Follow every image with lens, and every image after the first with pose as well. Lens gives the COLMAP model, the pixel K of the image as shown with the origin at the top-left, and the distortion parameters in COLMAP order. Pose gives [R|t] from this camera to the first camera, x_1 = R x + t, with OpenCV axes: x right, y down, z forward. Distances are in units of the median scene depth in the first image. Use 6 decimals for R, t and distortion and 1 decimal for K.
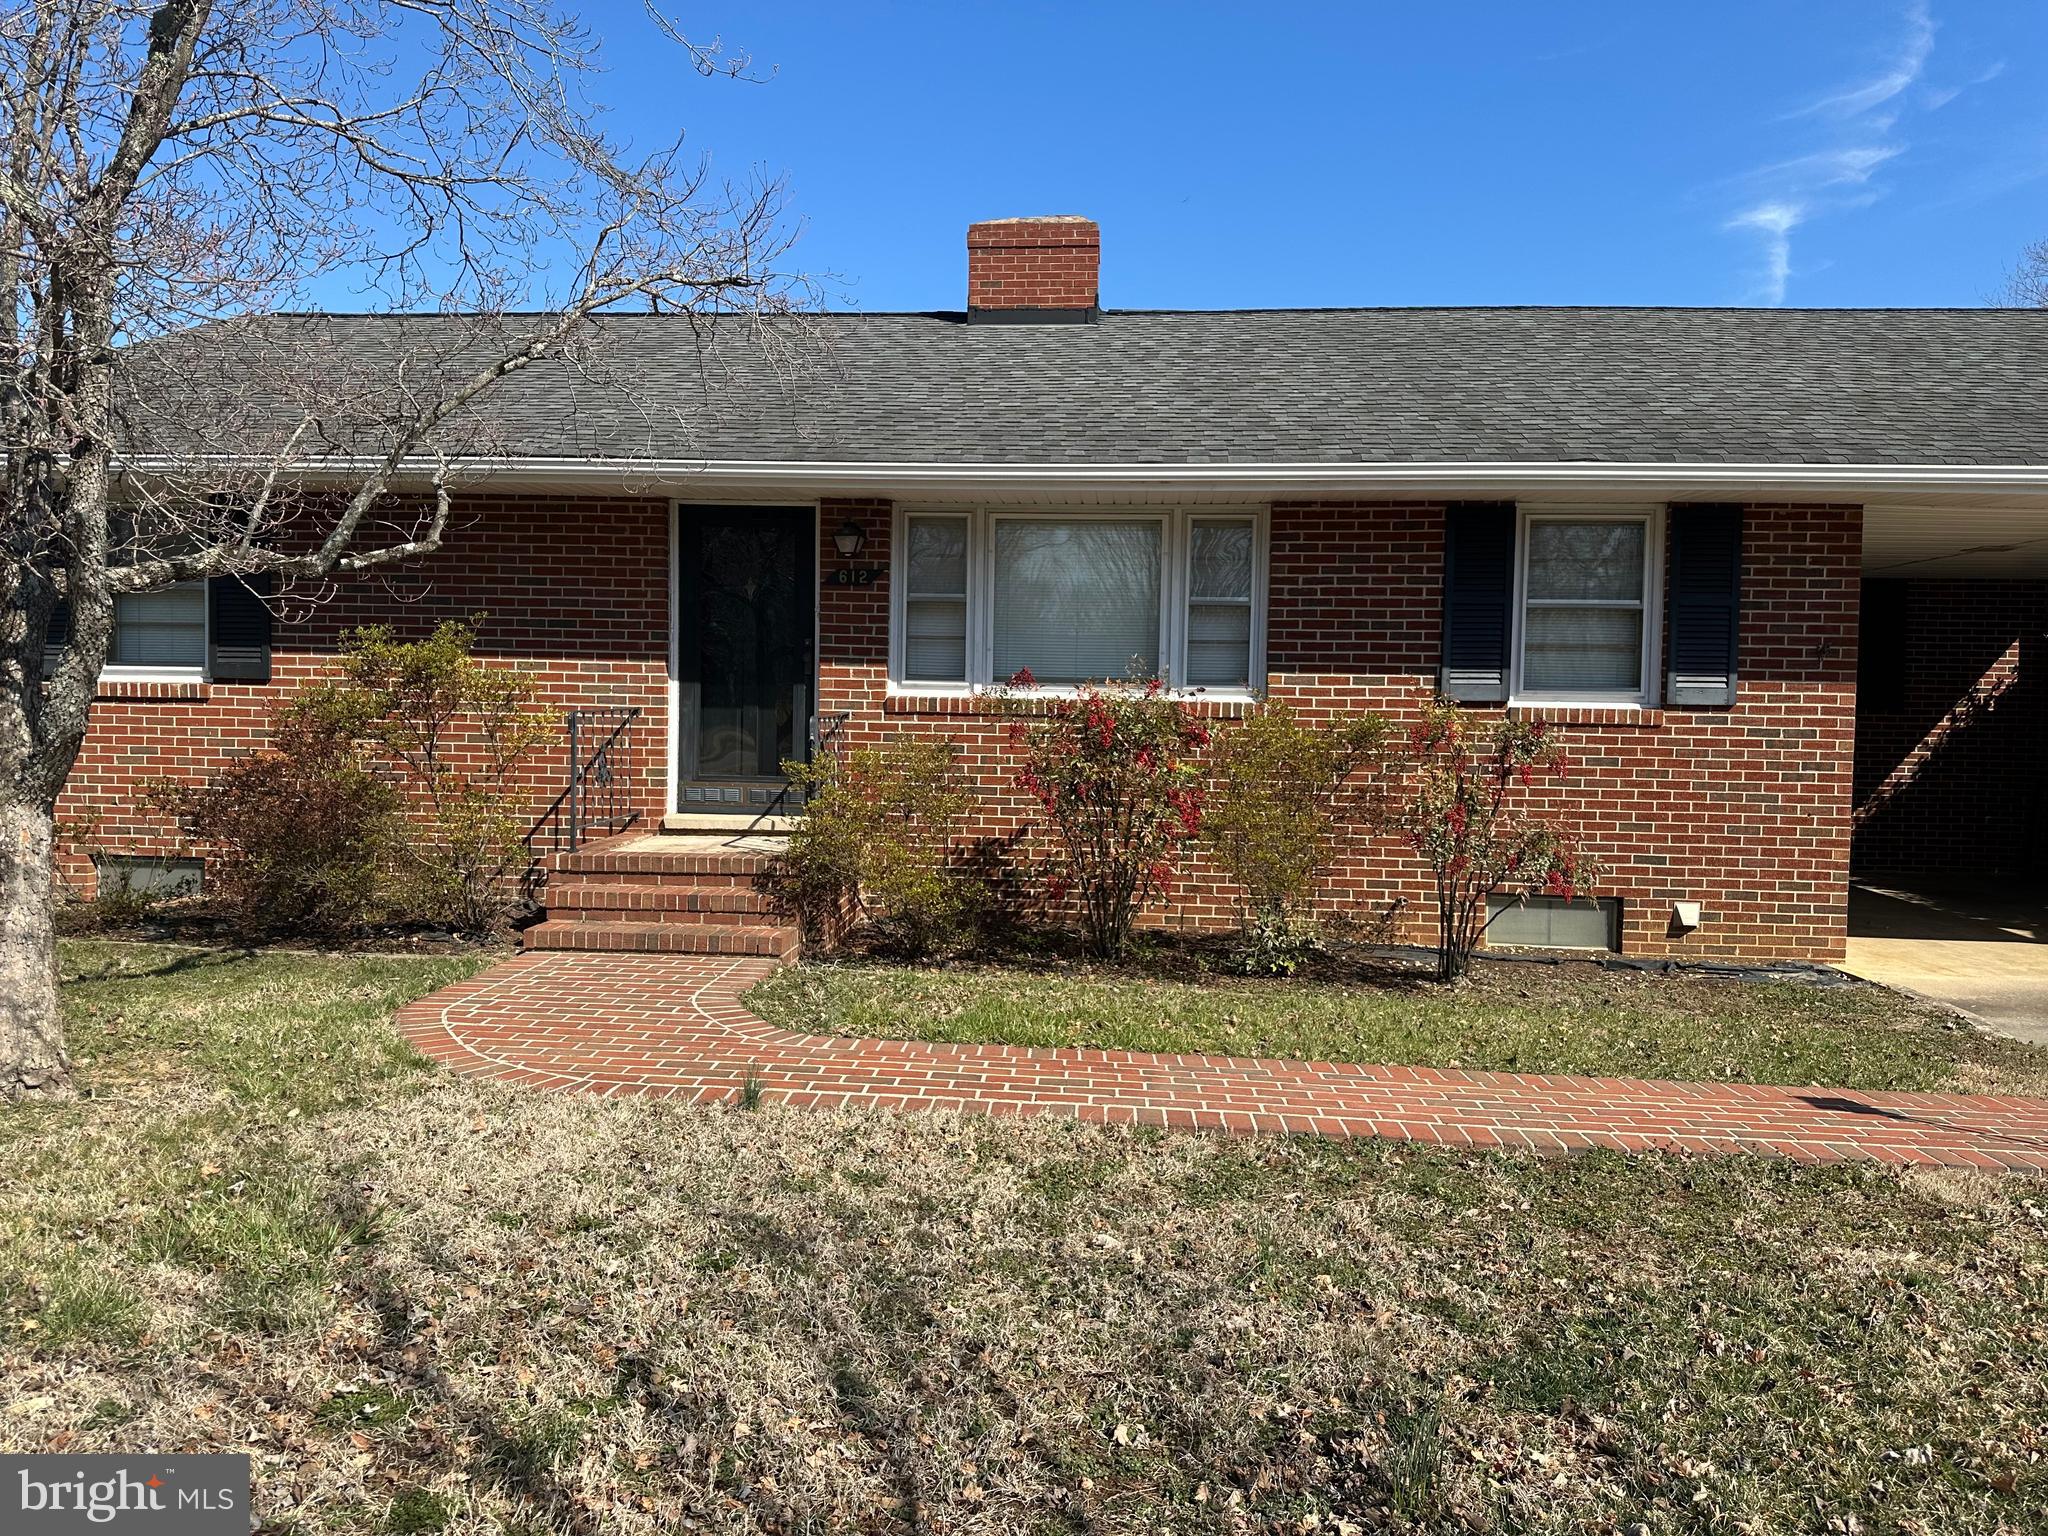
lens RADIAL K [[1426.0, 0, 1018.3], [0, 1426.0, 783.3], [0, 0, 1]] dist [0.119659, -0.179542]
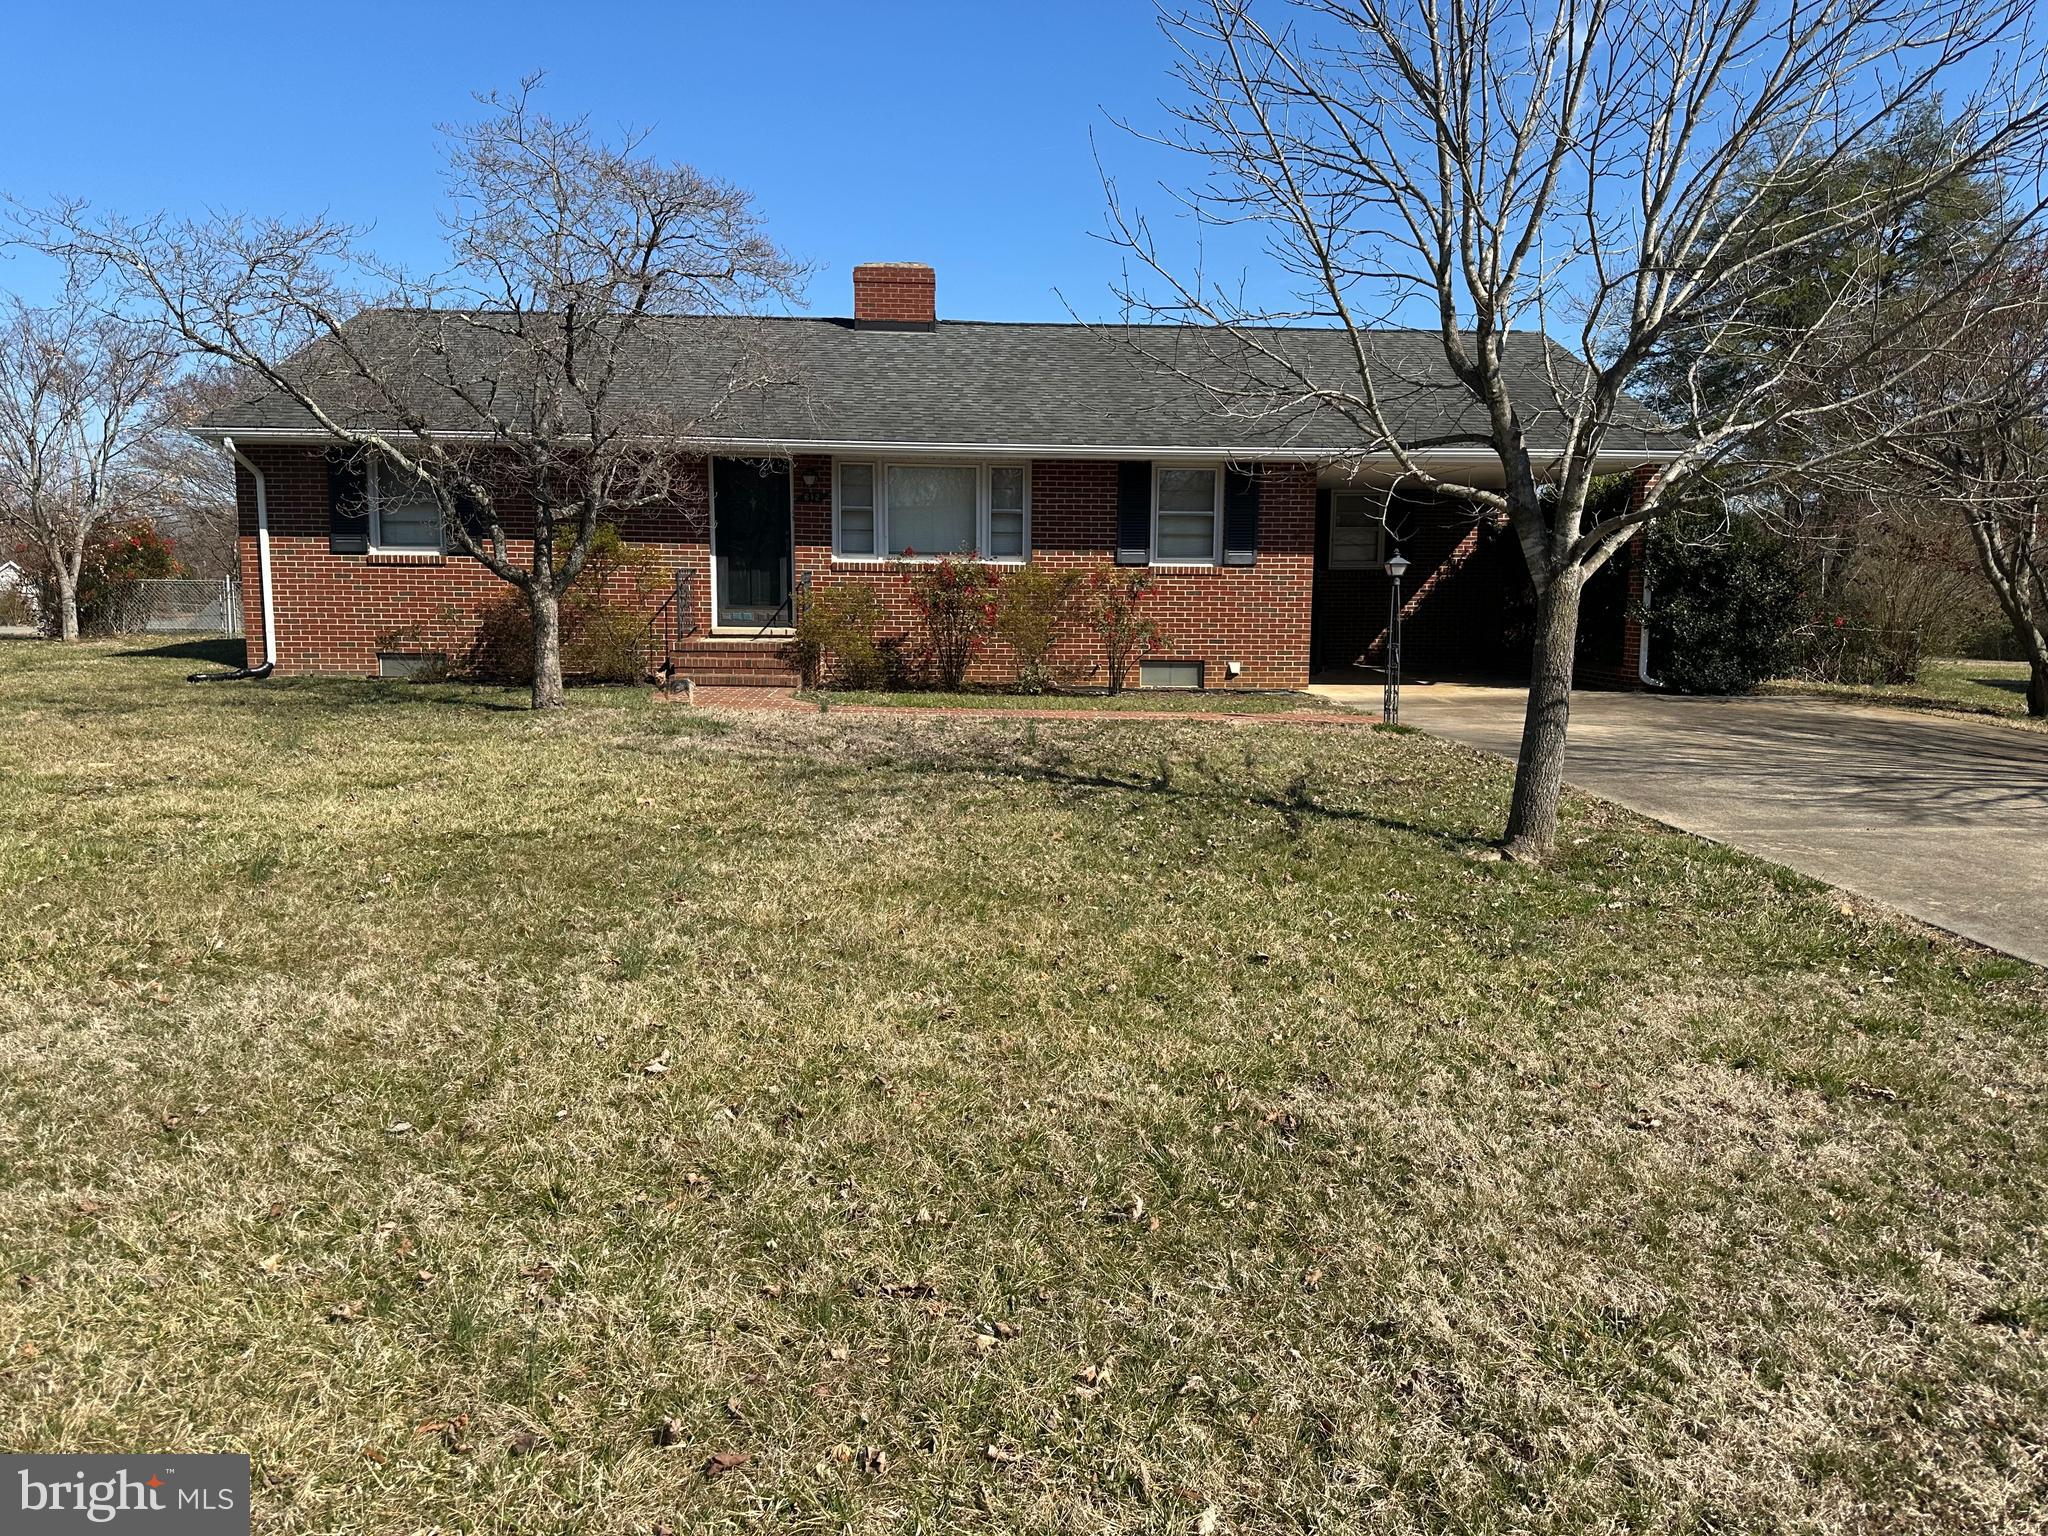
lens RADIAL K [[1426.0, 0, 1018.3], [0, 1426.0, 783.3], [0, 0, 1]] dist [0.119659, -0.179542]
pose [[0.992658, -0.023787, 0.118595, -0.081850], [0.013501, 0.996135, 0.086797, 0.070827], [-0.120201, -0.084558, 0.989142, -0.950326]]
